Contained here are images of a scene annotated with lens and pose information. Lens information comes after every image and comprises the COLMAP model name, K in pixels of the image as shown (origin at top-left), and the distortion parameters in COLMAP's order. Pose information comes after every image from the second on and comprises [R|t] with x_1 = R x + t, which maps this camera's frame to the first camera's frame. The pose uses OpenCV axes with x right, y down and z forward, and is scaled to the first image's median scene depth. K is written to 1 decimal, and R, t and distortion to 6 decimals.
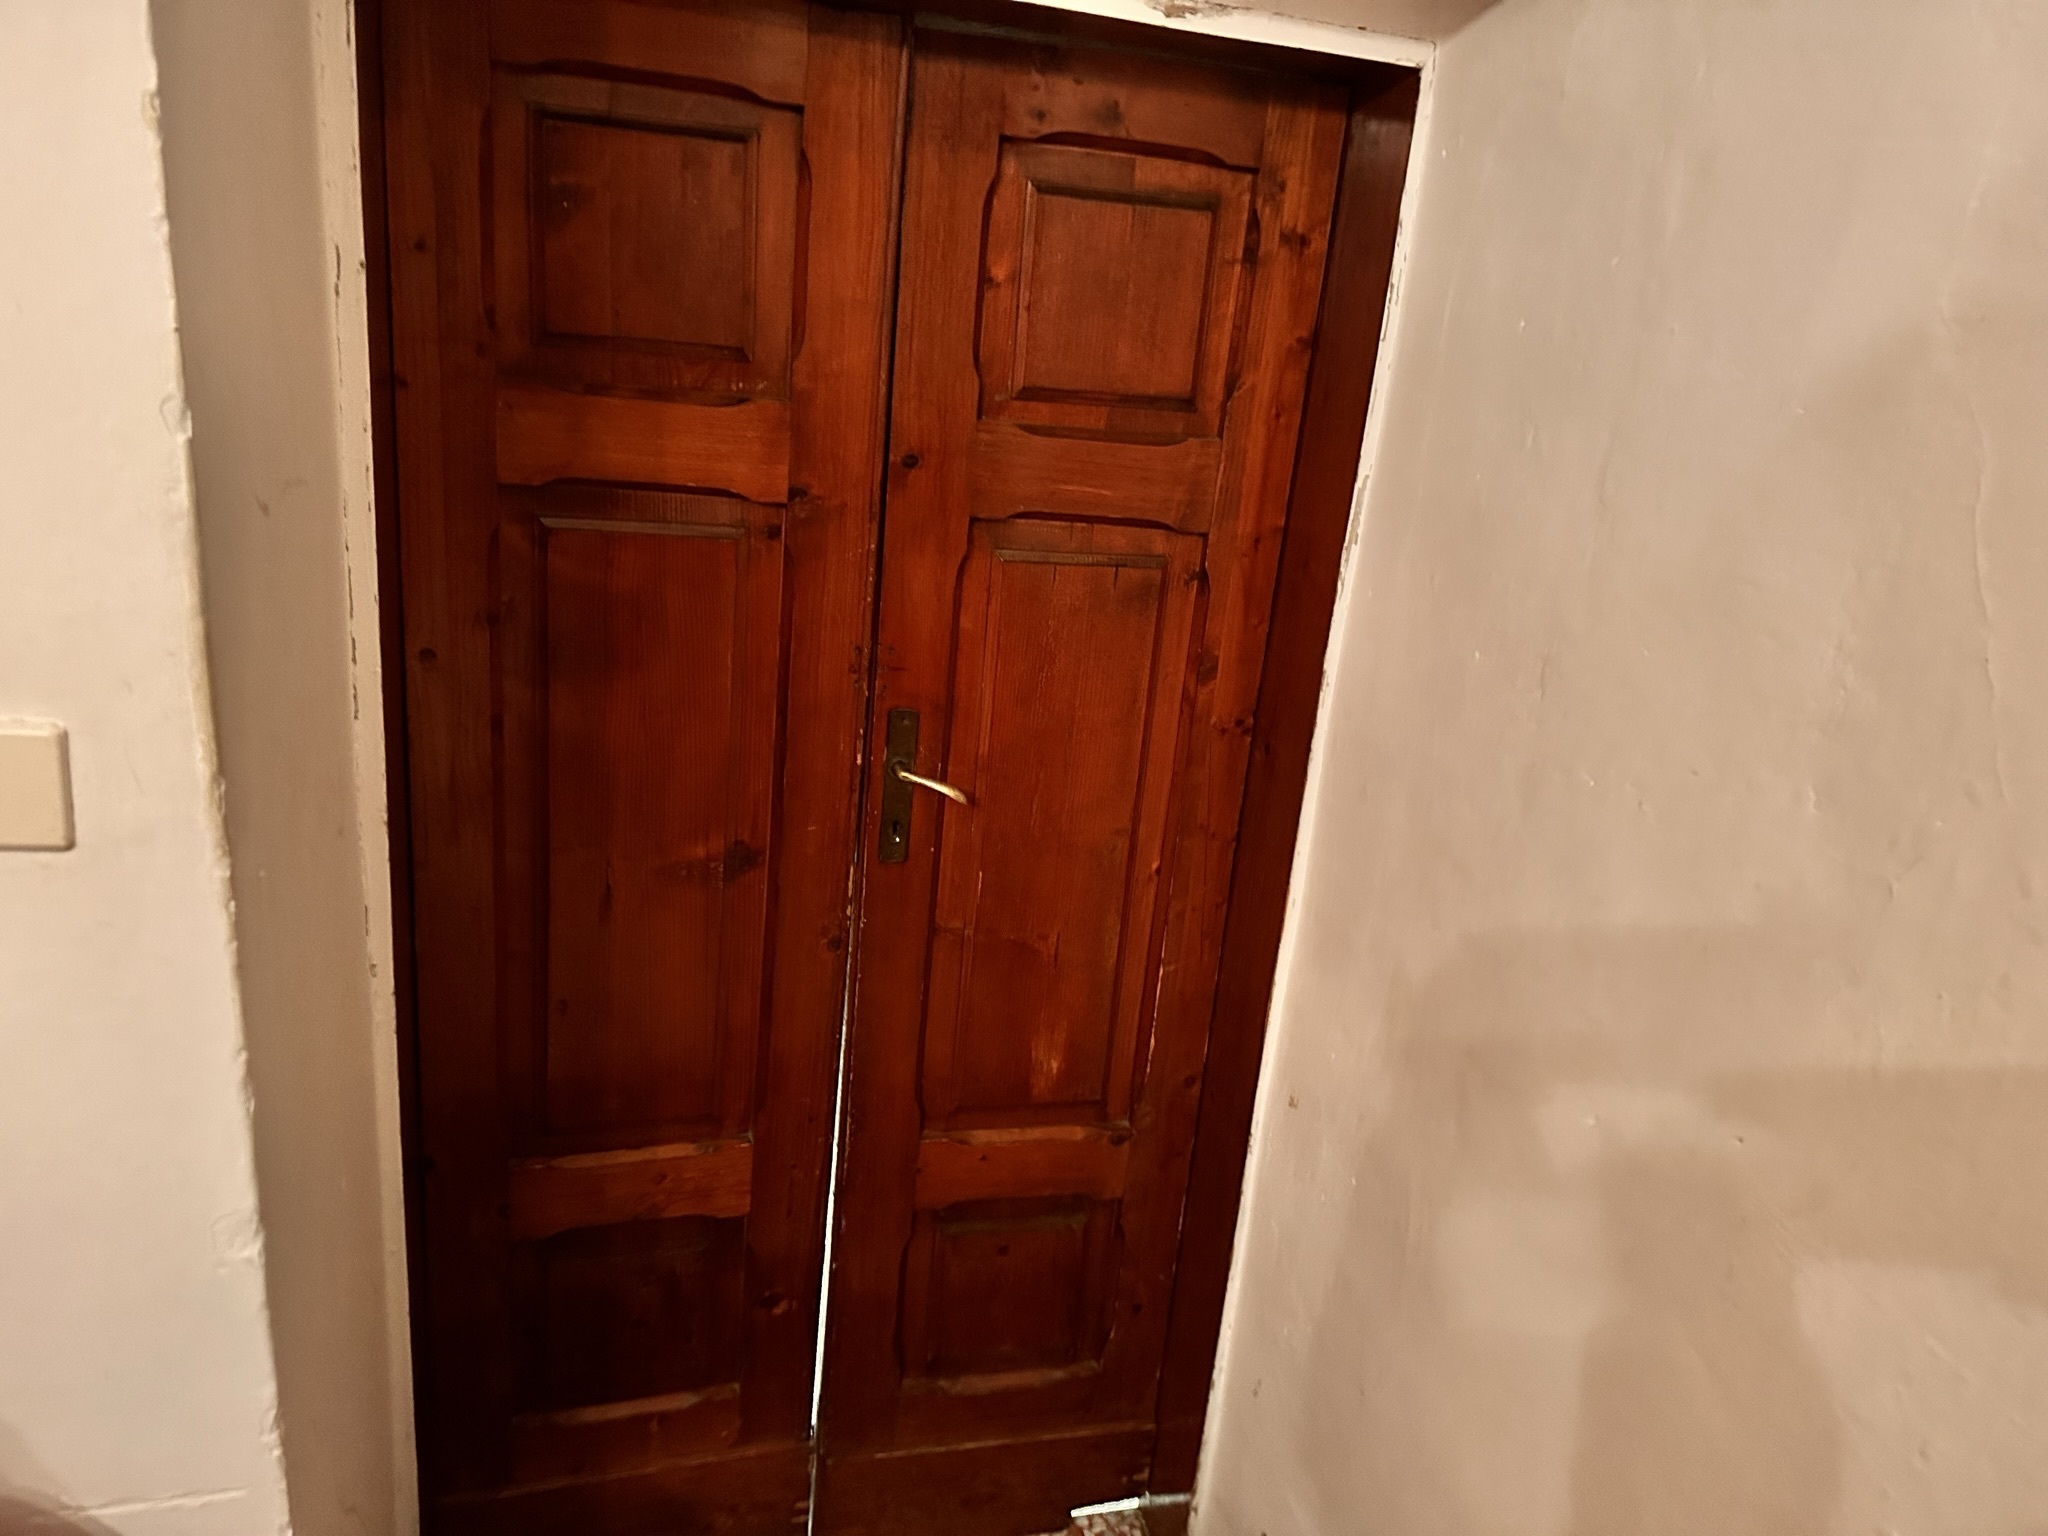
lens RADIAL K [[1437.3, 0, 1018.3], [0, 1437.3, 779.8], [0, 0, 1]] dist [0.071233, -0.083056]
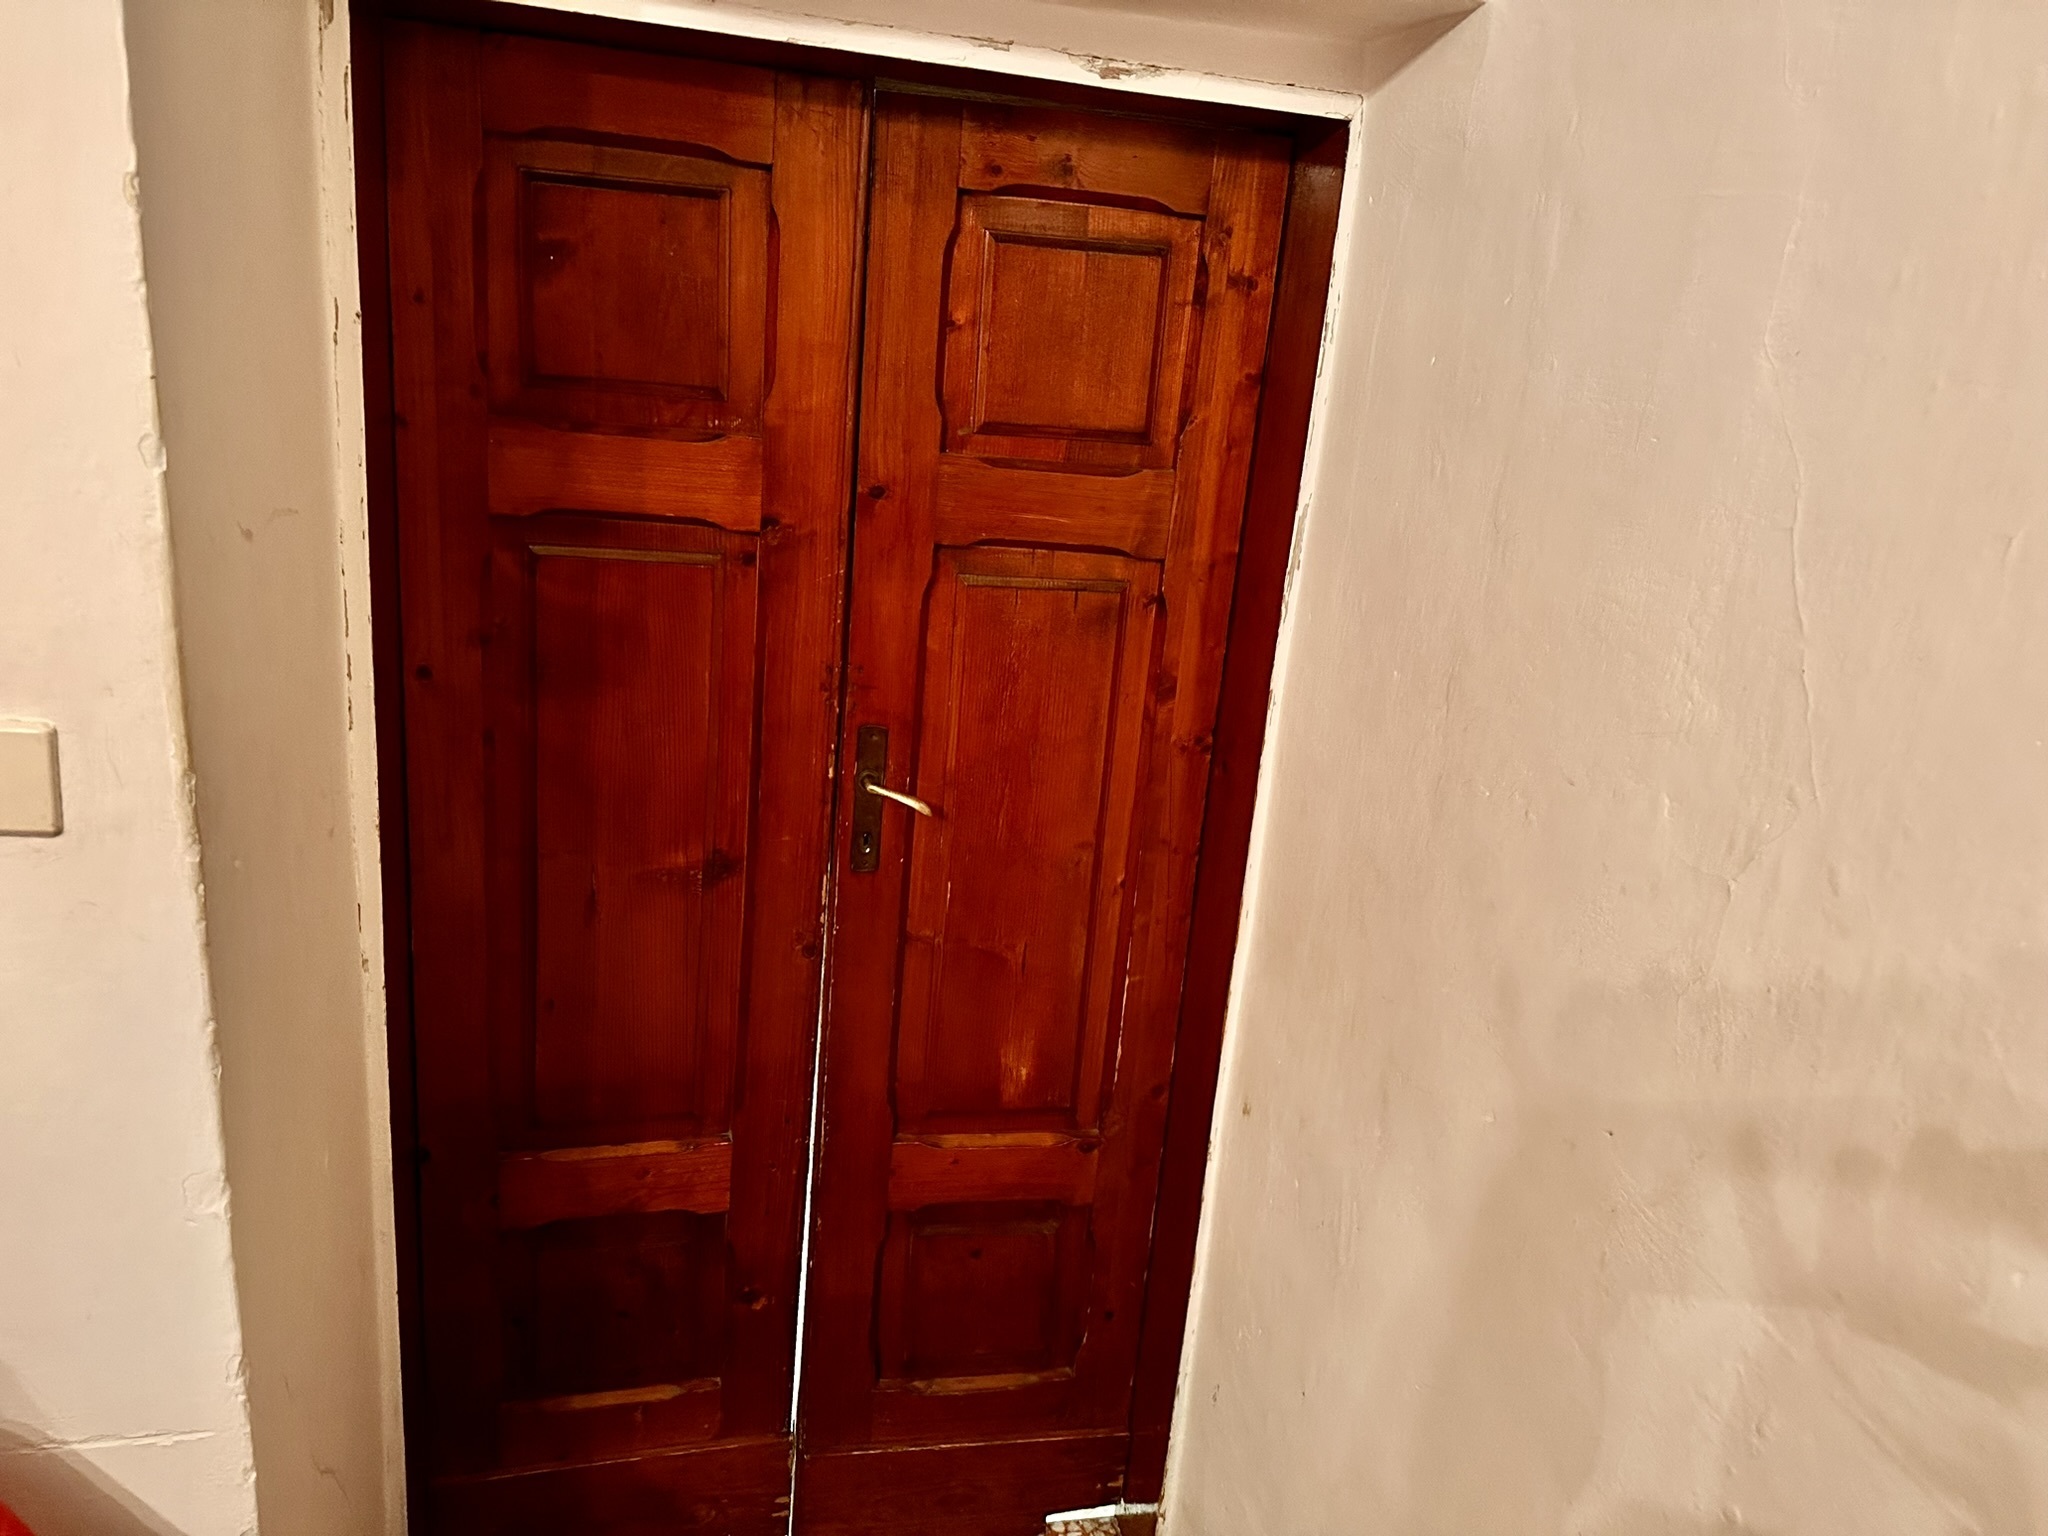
lens RADIAL K [[1451.5, 0, 1024.0], [0, 1451.5, 768.0], [0, 0, 1]] dist [0.078934, -0.094582]
pose [[0.998600, 0.005705, -0.052587, 0.092409], [-0.007418, 0.999446, -0.032443, 0.016484], [0.052373, 0.032787, 0.998089, -0.059000]]
